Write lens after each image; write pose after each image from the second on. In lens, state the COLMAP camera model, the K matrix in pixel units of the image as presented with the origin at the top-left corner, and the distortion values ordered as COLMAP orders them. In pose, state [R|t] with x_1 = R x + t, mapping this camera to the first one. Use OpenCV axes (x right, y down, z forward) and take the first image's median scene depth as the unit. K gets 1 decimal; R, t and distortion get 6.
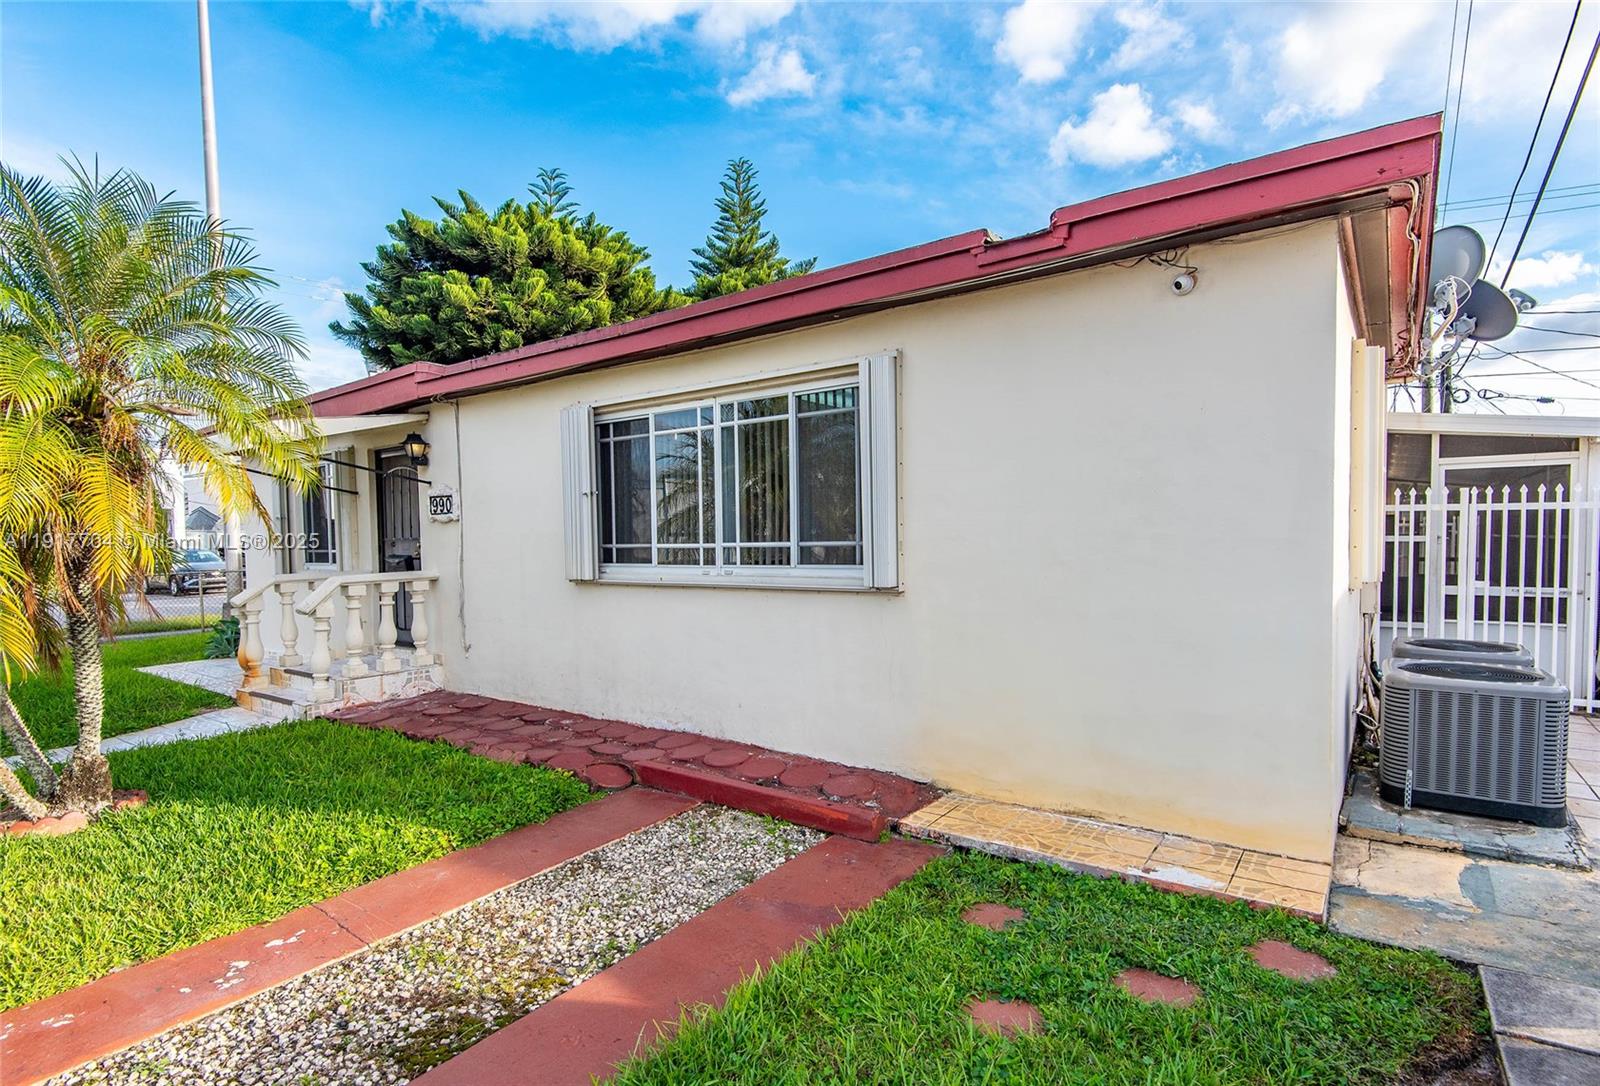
lens RADIAL K [[766.4, 0, 800.0], [0, 766.4, 543.0], [0, 0, 1]] dist [-0.003595, -0.000701]
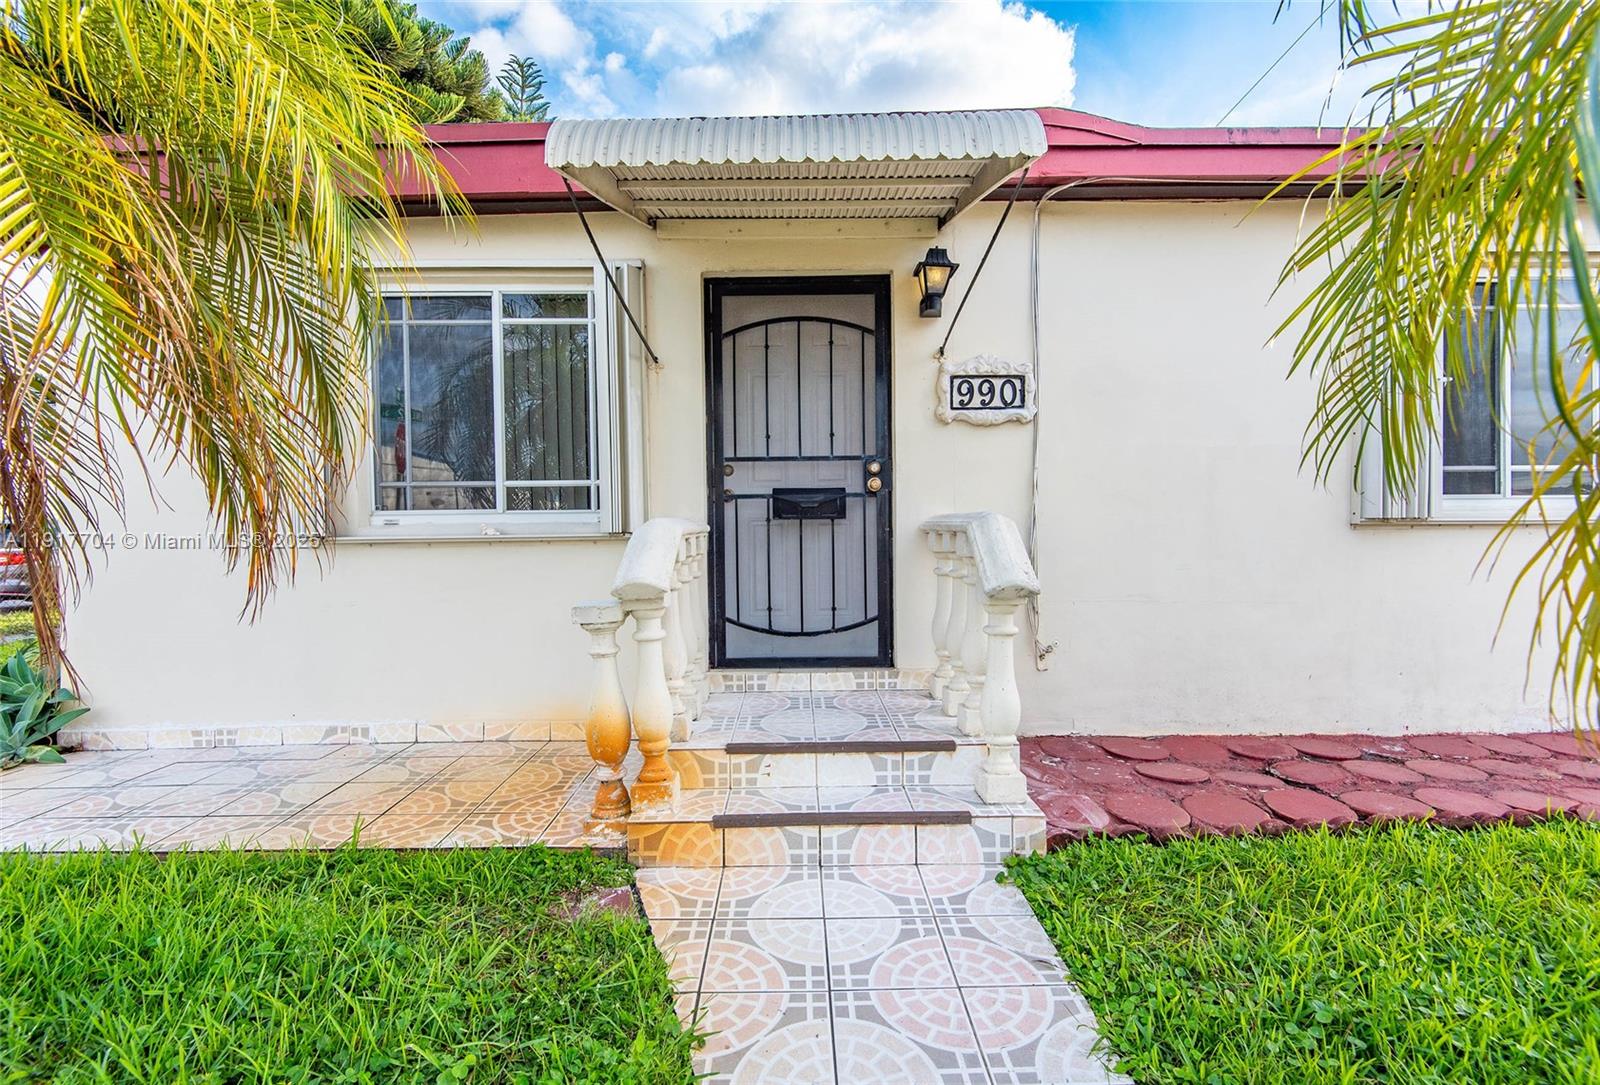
lens RADIAL K [[766.4, 0, 800.0], [0, 766.4, 542.5], [0, 0, 1]] dist [-0.003595, -0.000701]
pose [[0.802855, -0.041498, 0.594729, -0.323481], [-0.000738, 0.997505, 0.070598, 0.006641], [-0.596174, -0.057119, 0.800821, 0.227850]]
